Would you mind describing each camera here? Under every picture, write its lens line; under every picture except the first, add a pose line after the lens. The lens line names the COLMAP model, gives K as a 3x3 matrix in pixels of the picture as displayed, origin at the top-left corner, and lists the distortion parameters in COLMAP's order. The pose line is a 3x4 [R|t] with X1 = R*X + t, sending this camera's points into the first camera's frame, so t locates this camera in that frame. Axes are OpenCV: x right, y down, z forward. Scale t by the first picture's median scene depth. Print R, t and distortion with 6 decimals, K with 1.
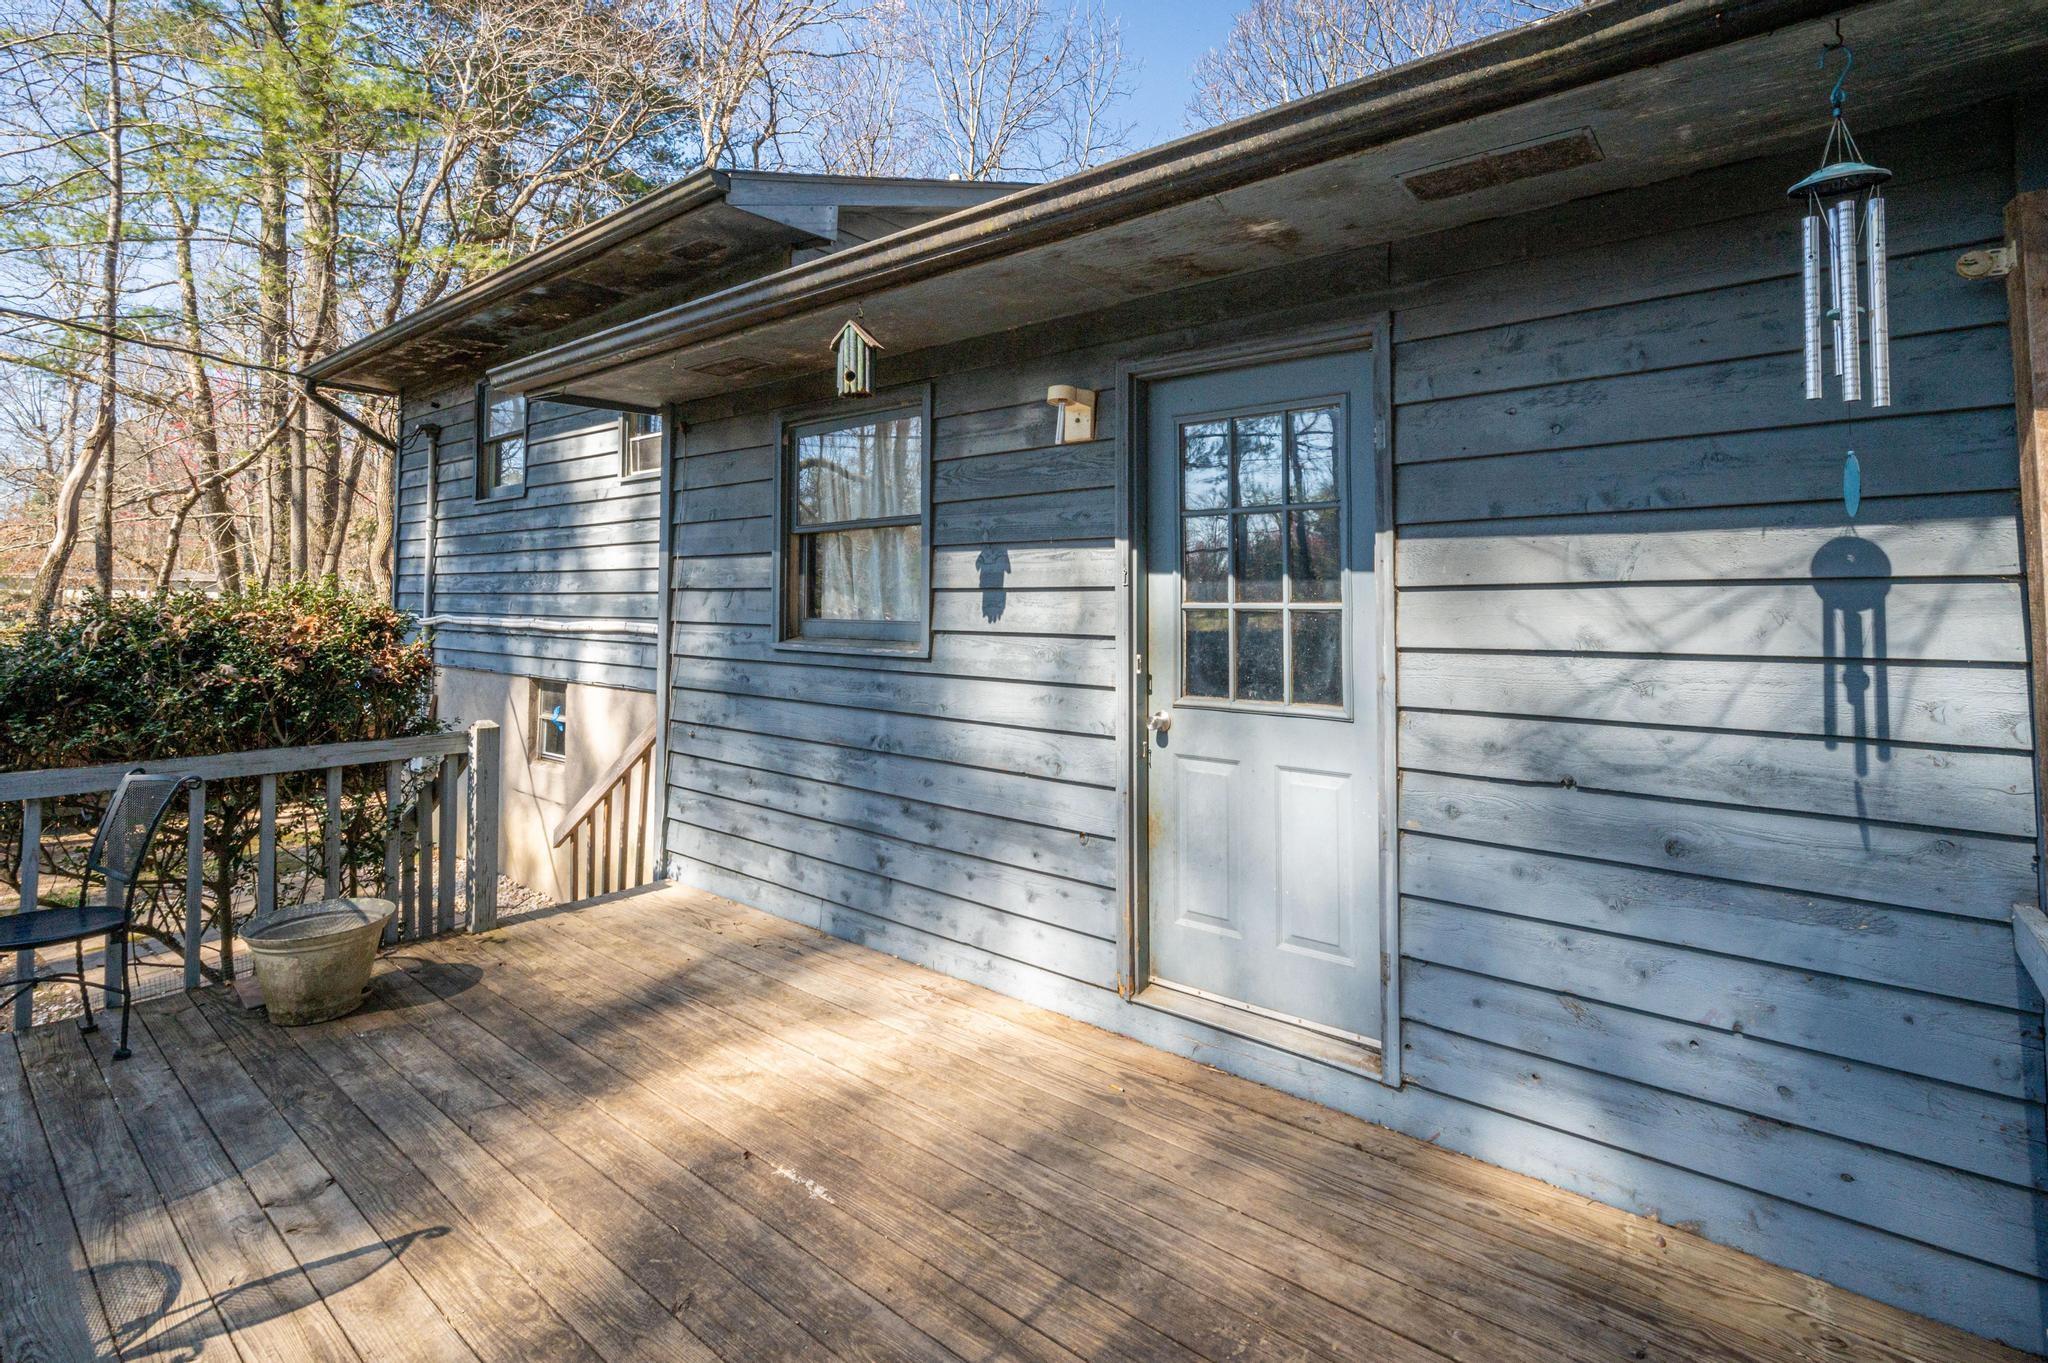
lens RADIAL K [[936.8, 0, 1088.2], [0, 936.8, 575.5], [0, 0, 1]] dist [-0.002416, -0.000279]
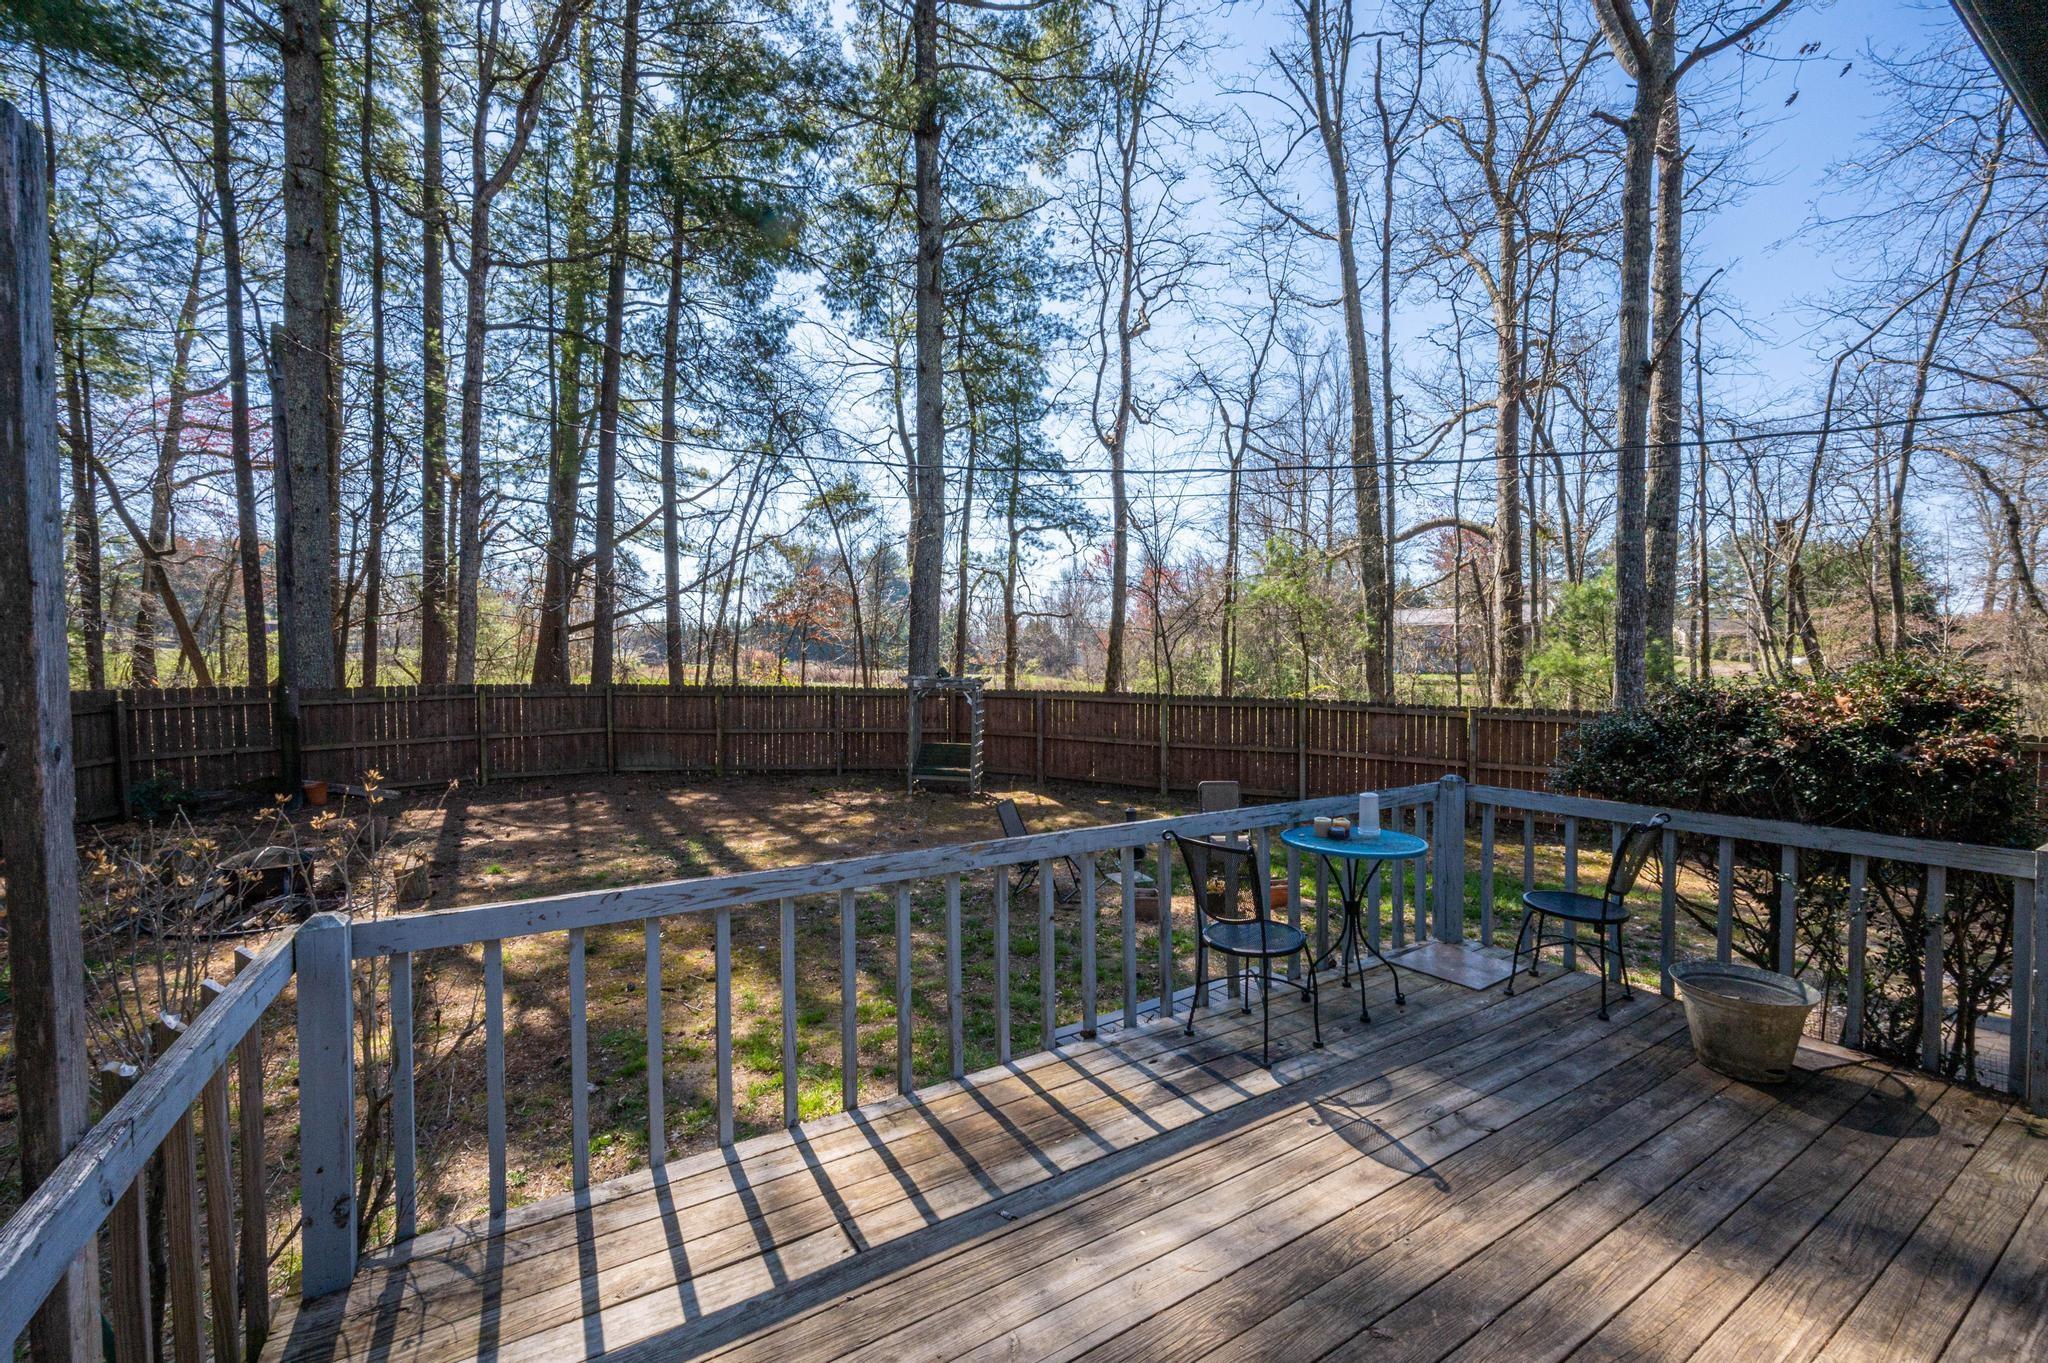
lens RADIAL K [[815.2, 0, 1016.9], [0, 815.2, 686.2], [0, 0, 1]] dist [0.002542, 0.000102]
pose [[-0.368011, 0.010144, -0.929766, 0.370492], [0.029831, 0.999555, -0.000902, -0.005011], [0.929343, -0.028068, -0.368149, 0.580201]]
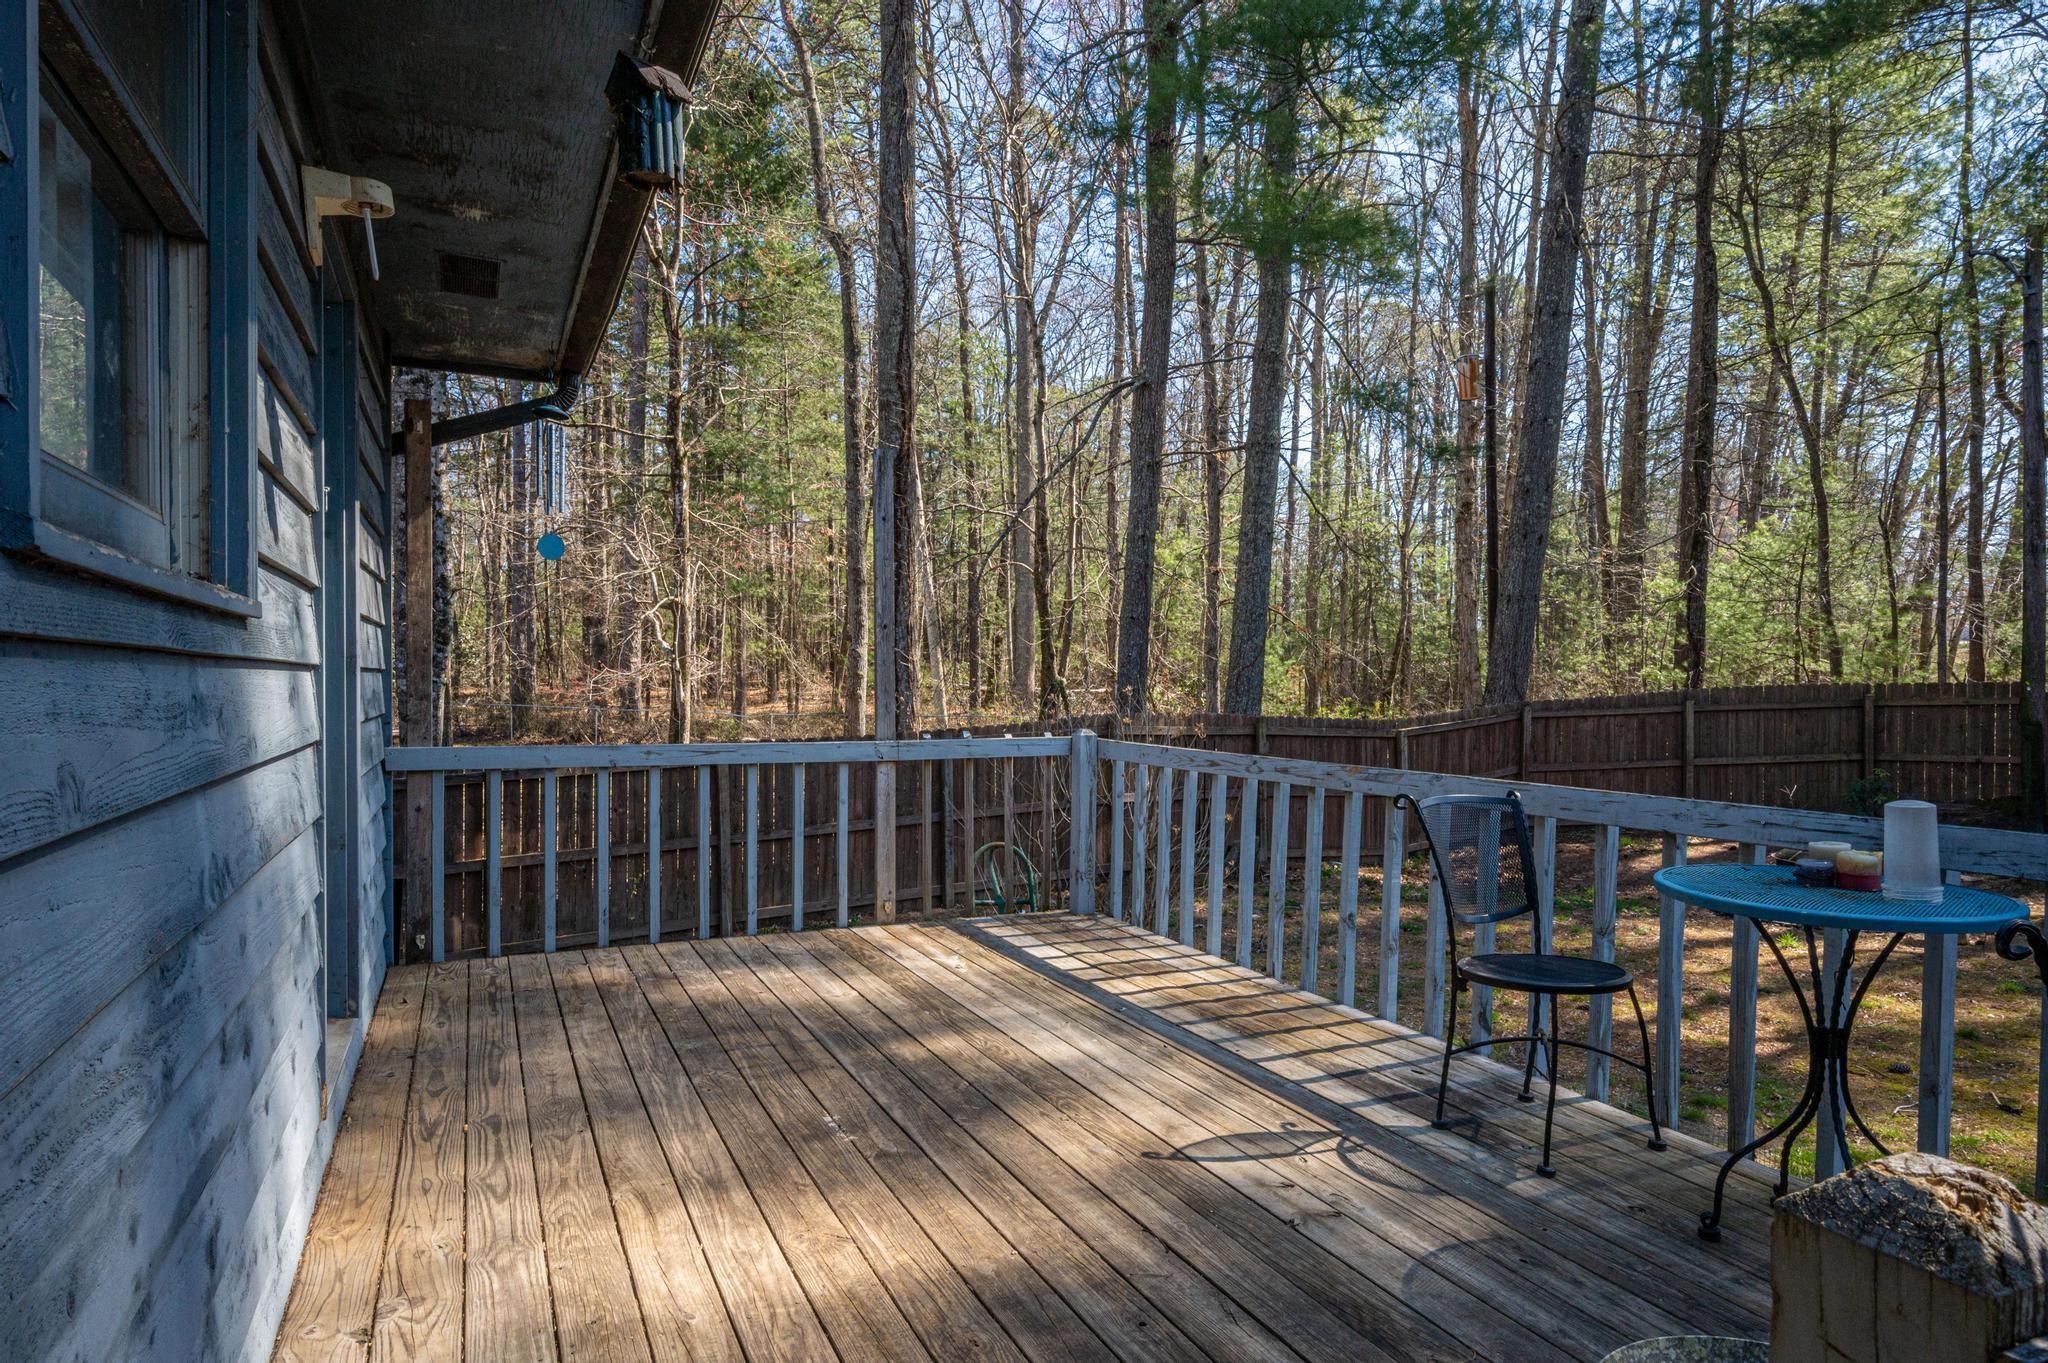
lens RADIAL K [[1168.8, 0, 1015.4], [0, 1168.8, 688.5], [0, 0, 1]] dist [0.000680, -0.000285]
pose [[-0.878762, -0.020449, 0.476822, -0.768143], [-0.034651, 0.999179, -0.021009, 0.138745], [-0.476001, -0.034984, -0.878749, 1.465436]]
